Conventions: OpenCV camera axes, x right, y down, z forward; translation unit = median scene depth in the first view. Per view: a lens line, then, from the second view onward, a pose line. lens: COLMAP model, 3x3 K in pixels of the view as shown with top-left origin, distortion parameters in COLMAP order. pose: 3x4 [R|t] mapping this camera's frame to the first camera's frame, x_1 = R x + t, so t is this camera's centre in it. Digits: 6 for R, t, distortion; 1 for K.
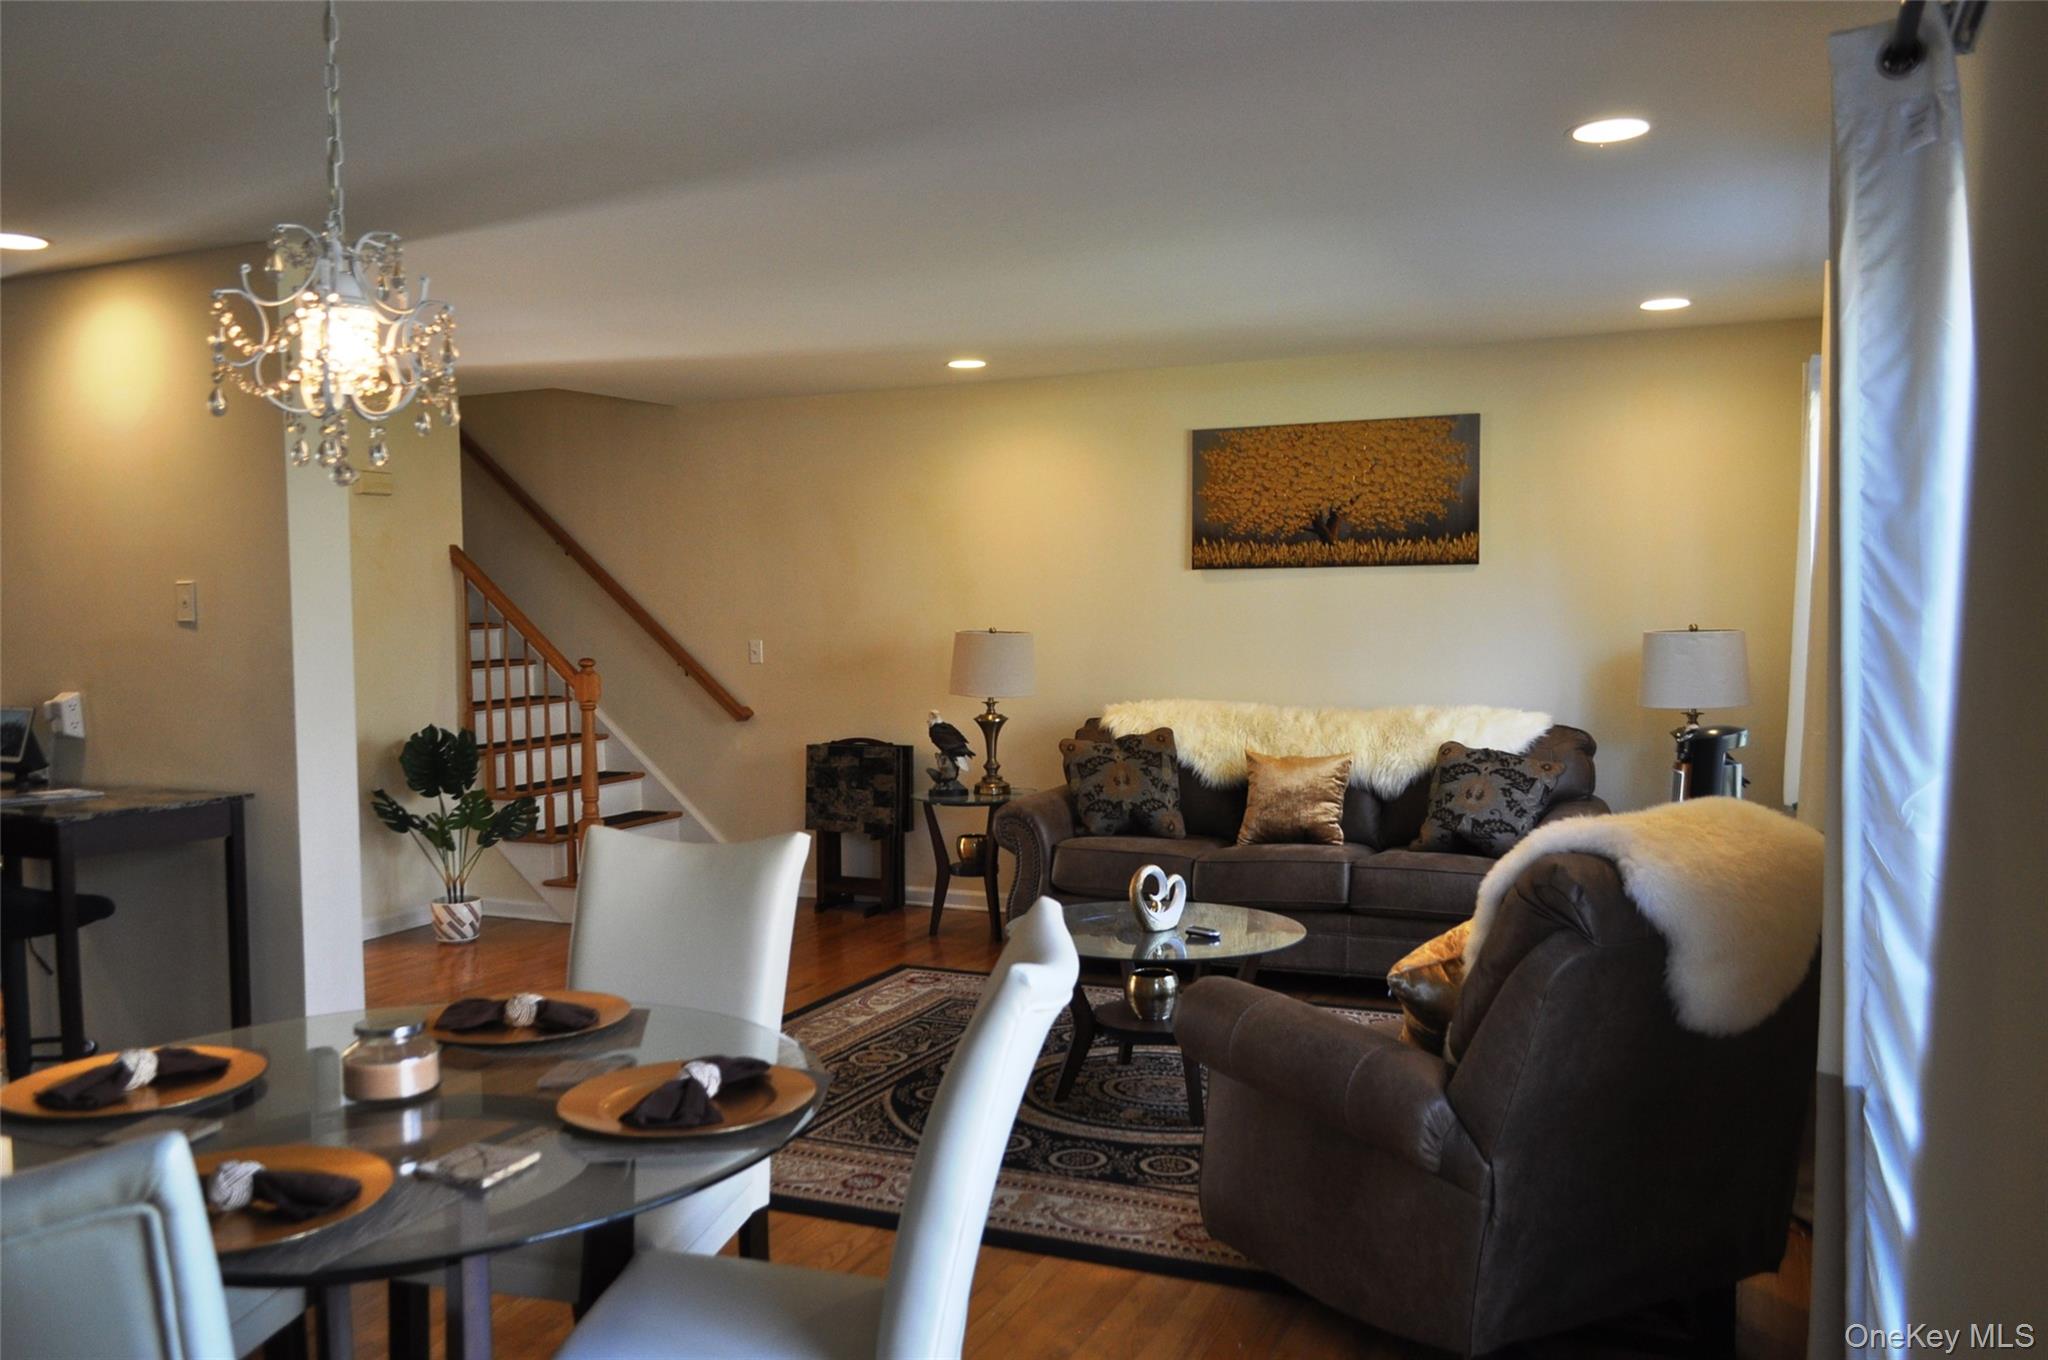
lens RADIAL K [[1579.6, 0, 1024.0], [0, 1579.6, 680.0], [0, 0, 1]] dist [-0.003563, -0.000654]
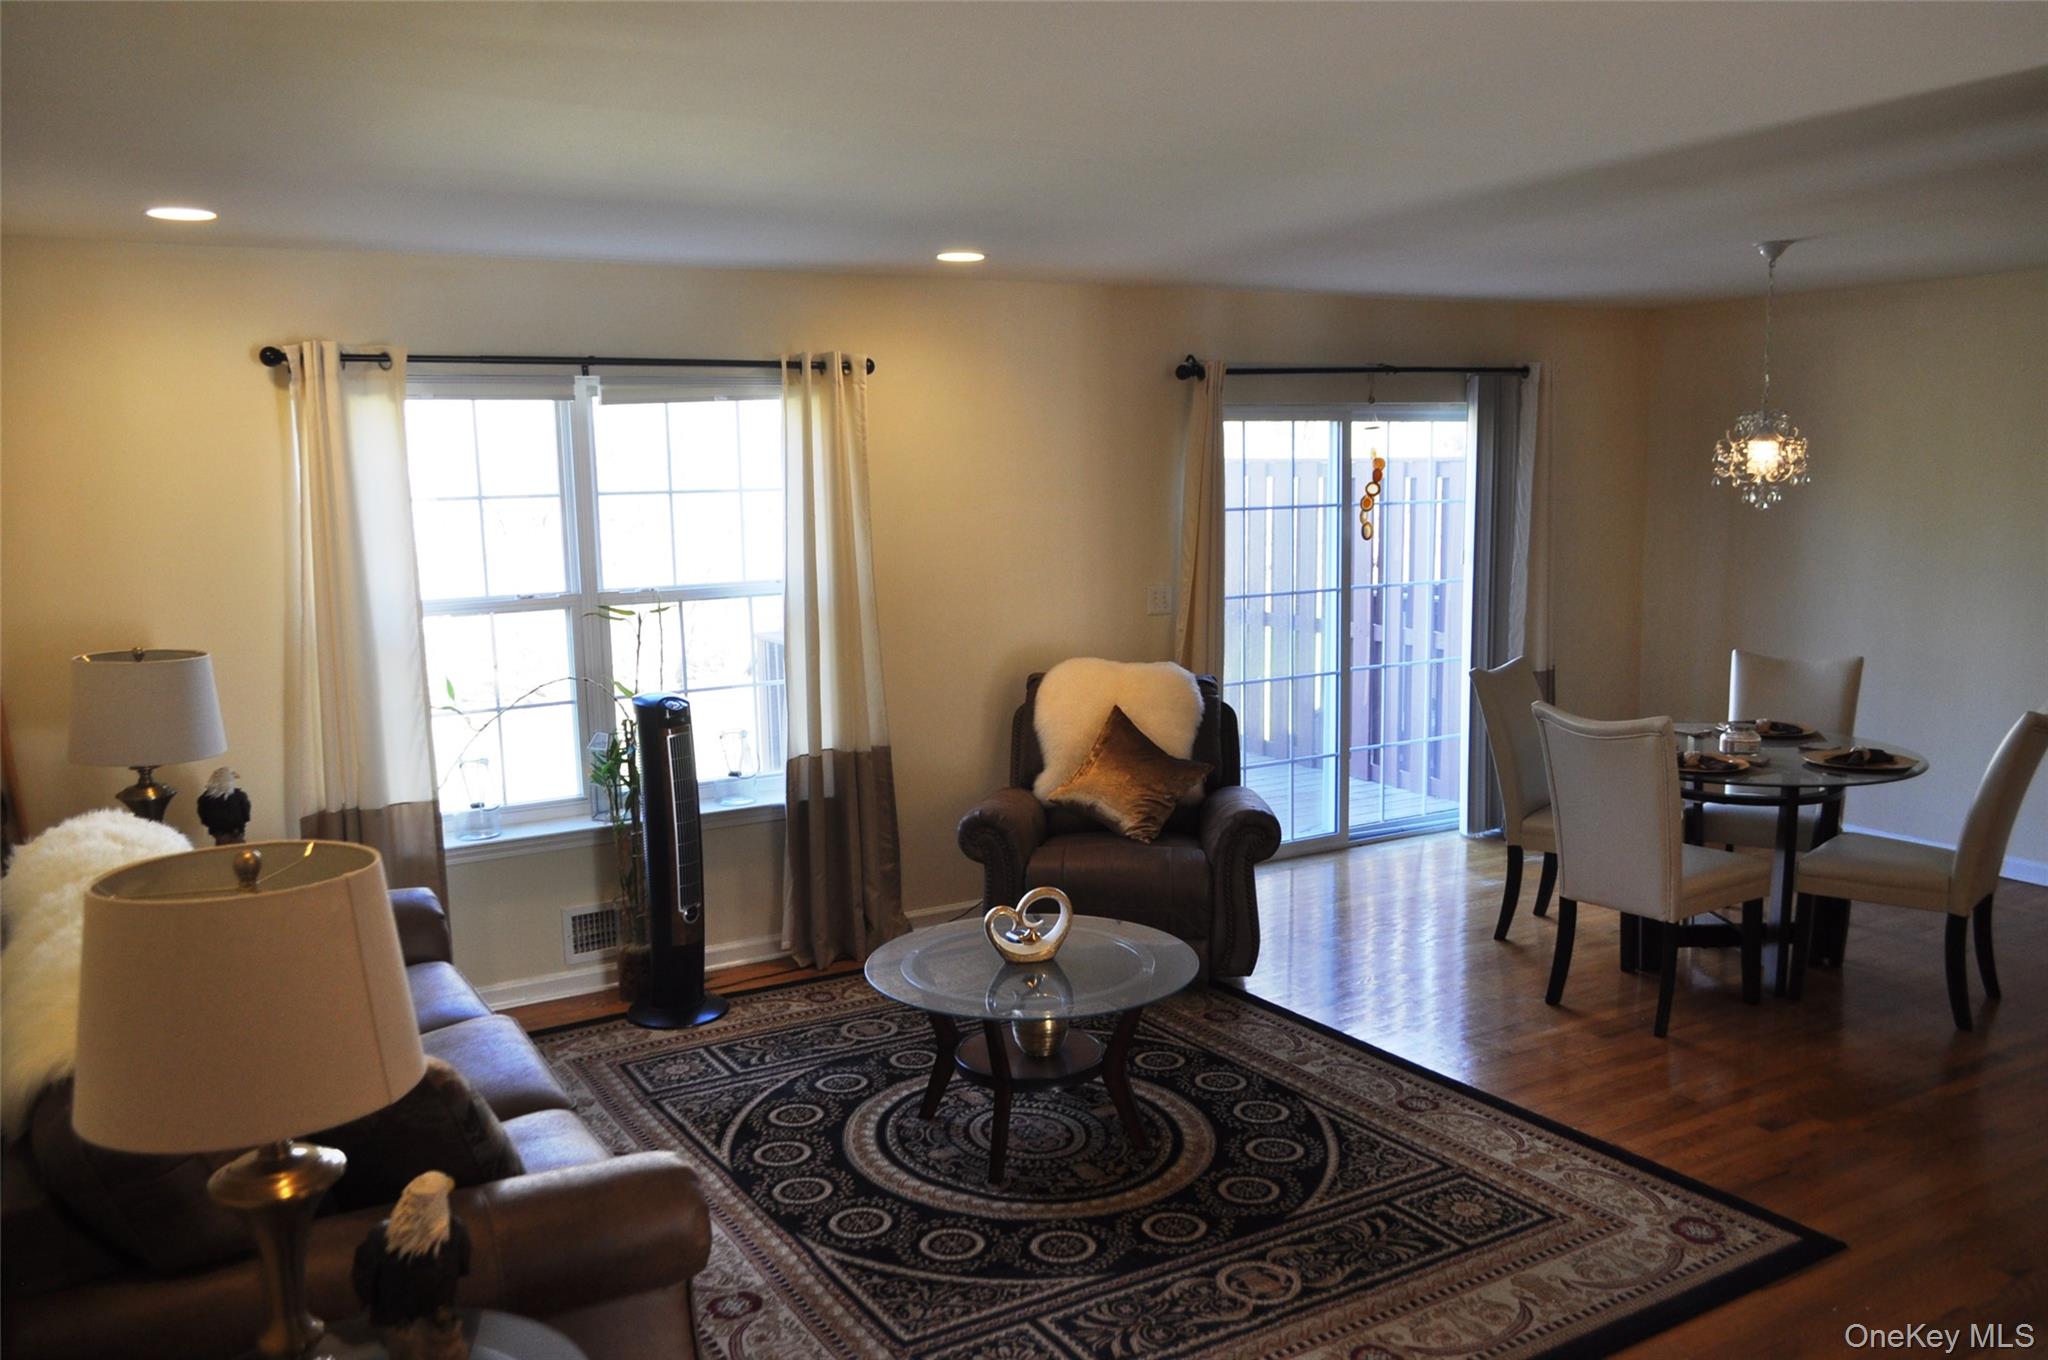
lens RADIAL K [[1579.6, 0, 1024.0], [0, 1579.6, 680.0], [0, 0, 1]] dist [-0.003563, -0.000654]
pose [[-0.817727, -0.048399, 0.573567, -0.303602], [0.054102, 0.985585, 0.160297, -0.104517], [-0.573057, 0.162111, -0.803321, 1.220314]]
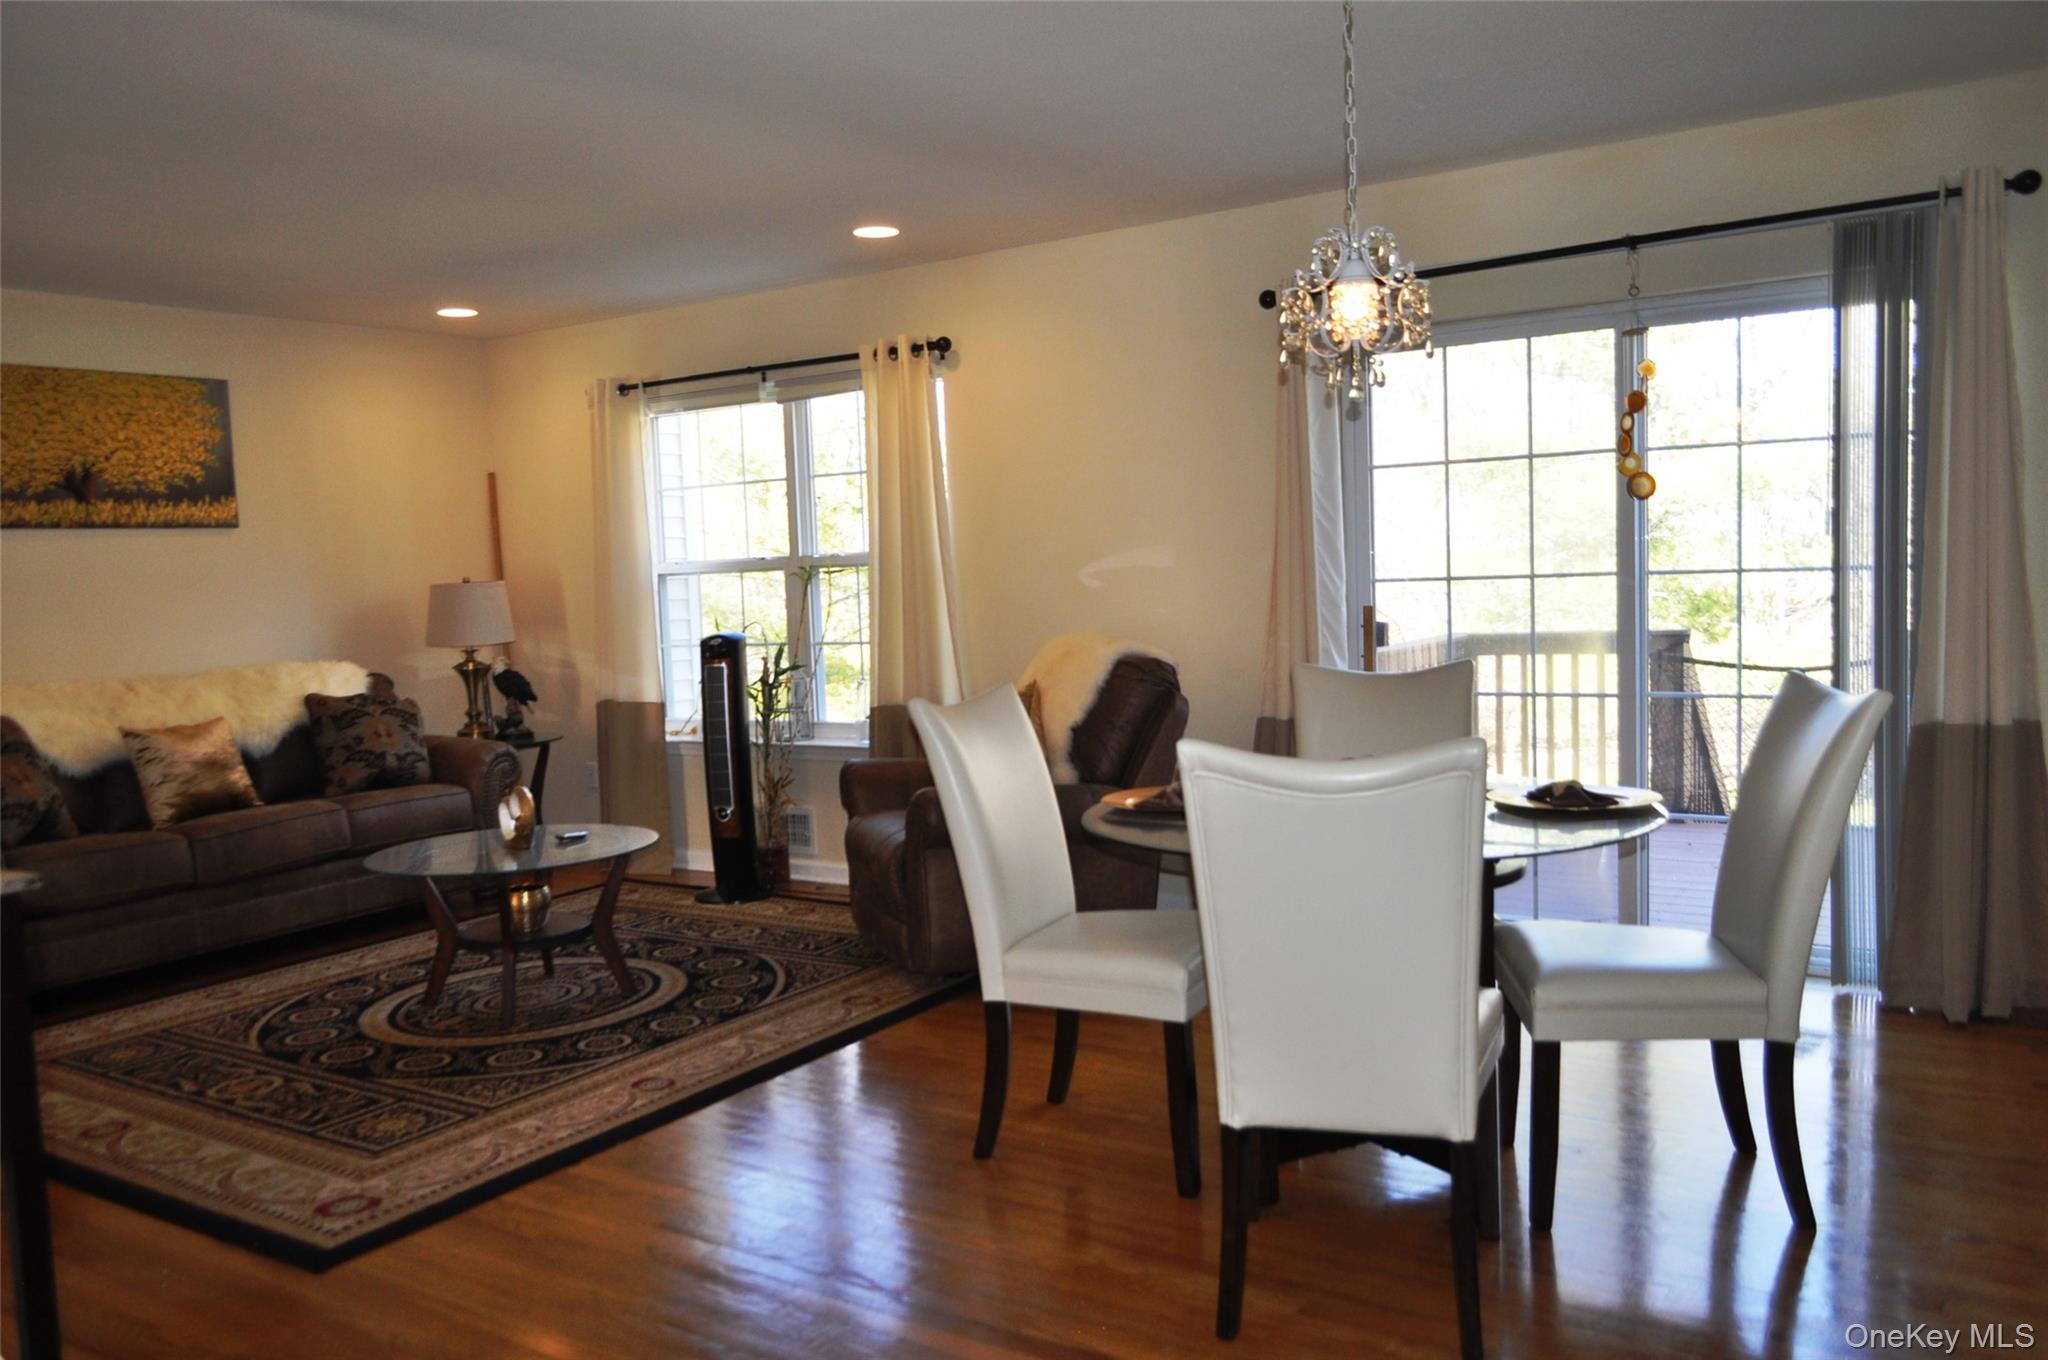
lens RADIAL K [[1543.4, 0, 1017.2], [0, 1543.4, 752.8], [0, 0, 1]] dist [-0.045739, -0.002592]
pose [[0.133812, -0.112249, 0.984629, -0.631429], [0.079258, 0.991594, 0.102271, 0.010111], [-0.987832, 0.064354, 0.141584, 0.369312]]
